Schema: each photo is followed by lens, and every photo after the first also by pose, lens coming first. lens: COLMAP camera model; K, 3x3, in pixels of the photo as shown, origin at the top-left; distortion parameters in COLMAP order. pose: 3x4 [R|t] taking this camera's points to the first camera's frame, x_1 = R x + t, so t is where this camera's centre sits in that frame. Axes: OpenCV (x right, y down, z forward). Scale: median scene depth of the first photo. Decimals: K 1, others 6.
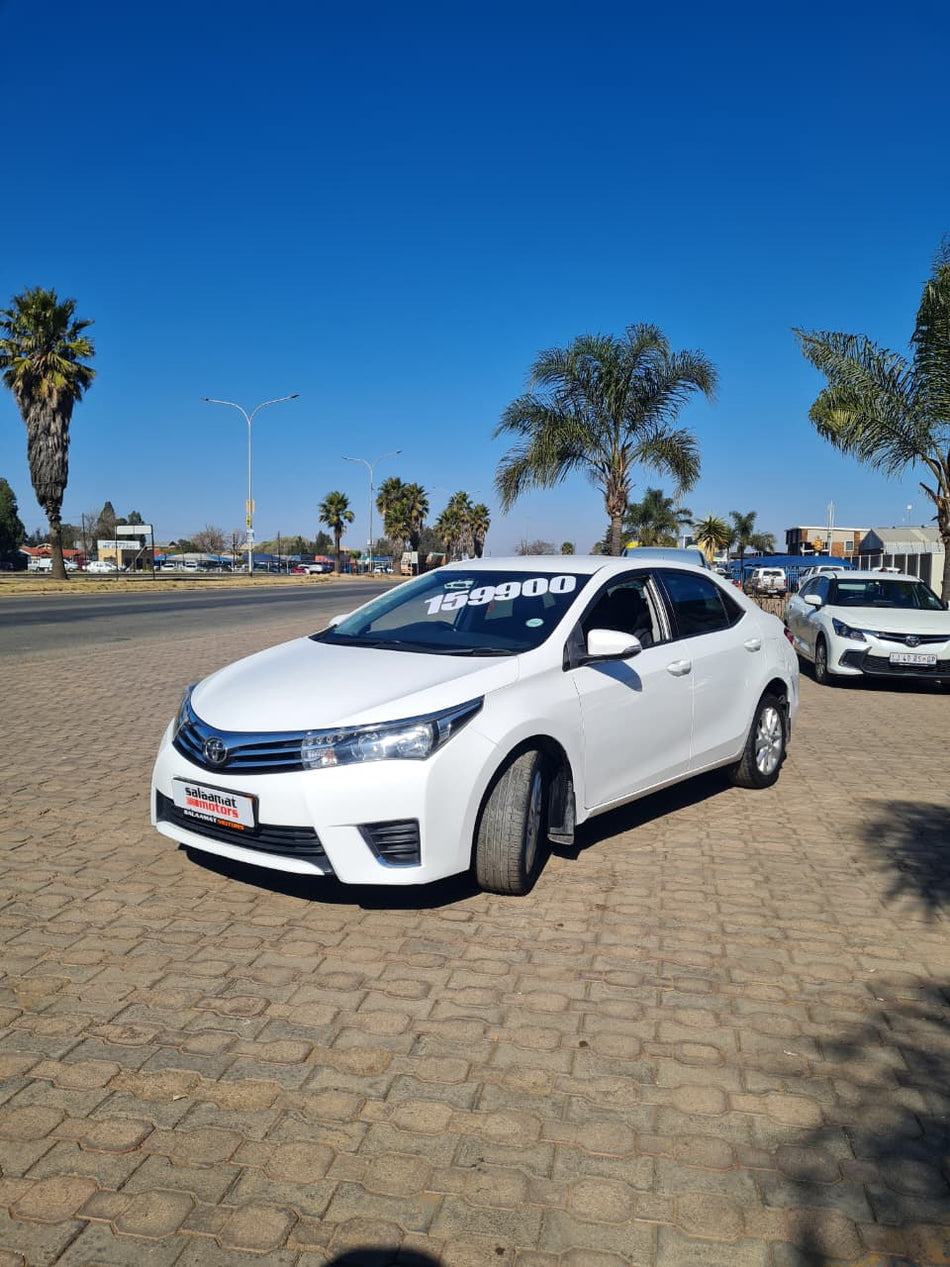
lens RADIAL K [[1065.9, 0, 464.4], [0, 1065.9, 638.5], [0, 0, 1]] dist [0.048148, -0.031425]
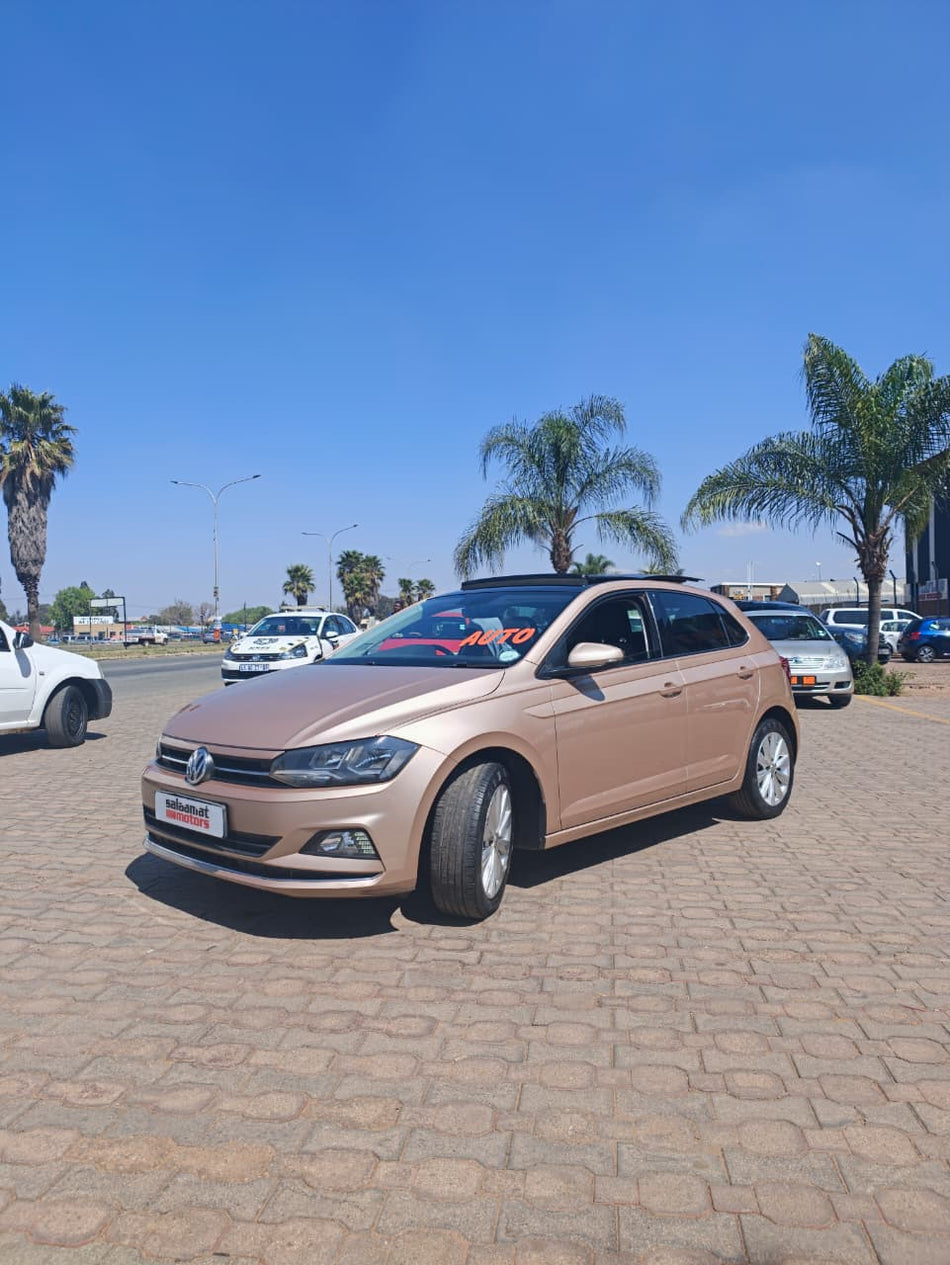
lens RADIAL K [[990.4, 0, 458.1], [0, 990.4, 631.2], [0, 0, 1]] dist [-0.002077, -0.019062]
pose [[0.998640, -0.032072, 0.041109, -0.033616], [0.034747, 0.997208, -0.066103, 0.052353], [-0.038874, 0.067442, 0.996966, 0.149364]]
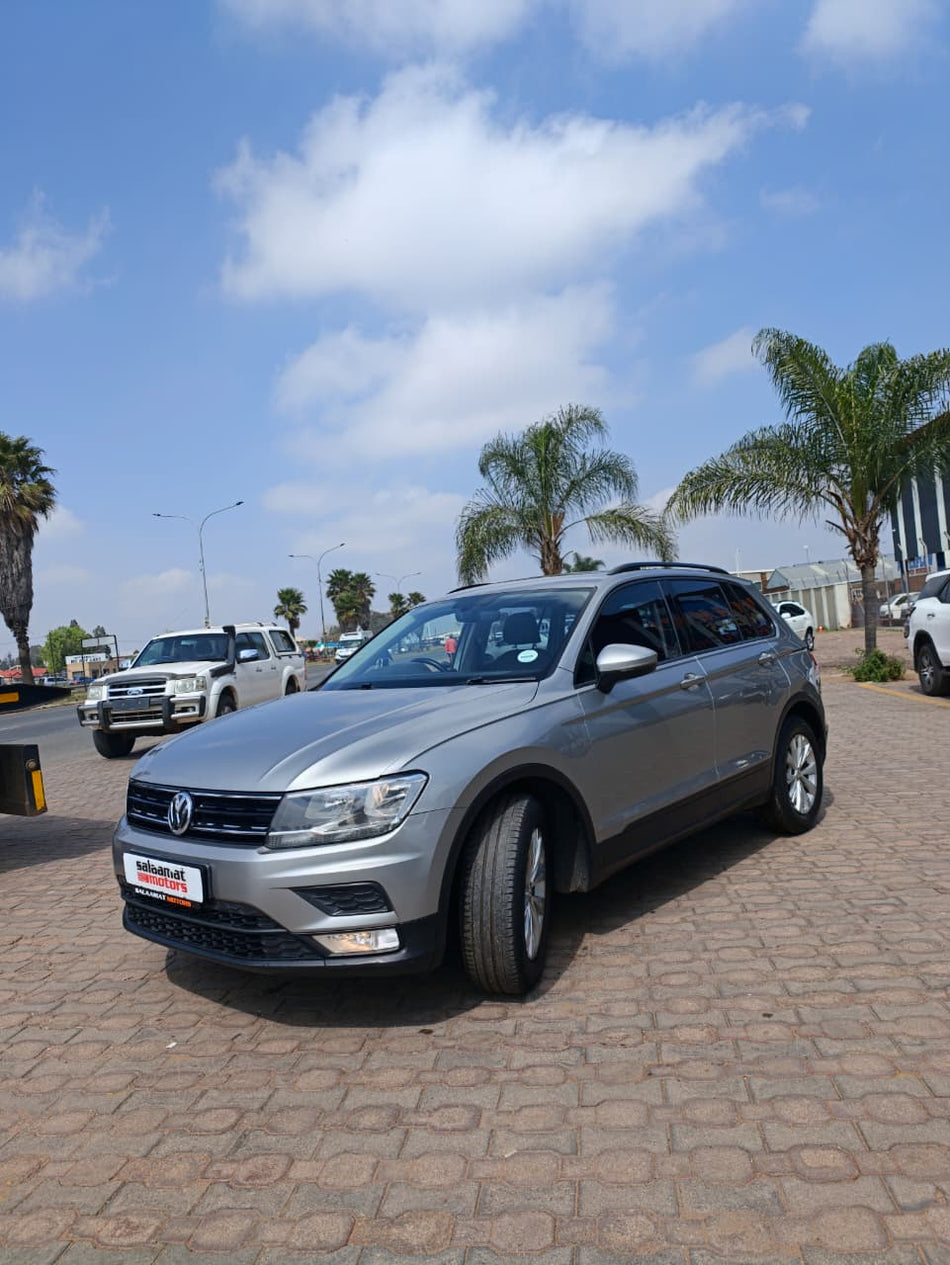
lens RADIAL K [[990.4, 0, 463.0], [0, 990.4, 628.0], [0, 0, 1]] dist [-0.002077, -0.019062]
pose [[0.992711, -0.108096, 0.053301, -0.041681], [0.112028, 0.990691, -0.077332, 0.006314], [-0.044446, 0.082739, 0.995580, 0.179171]]
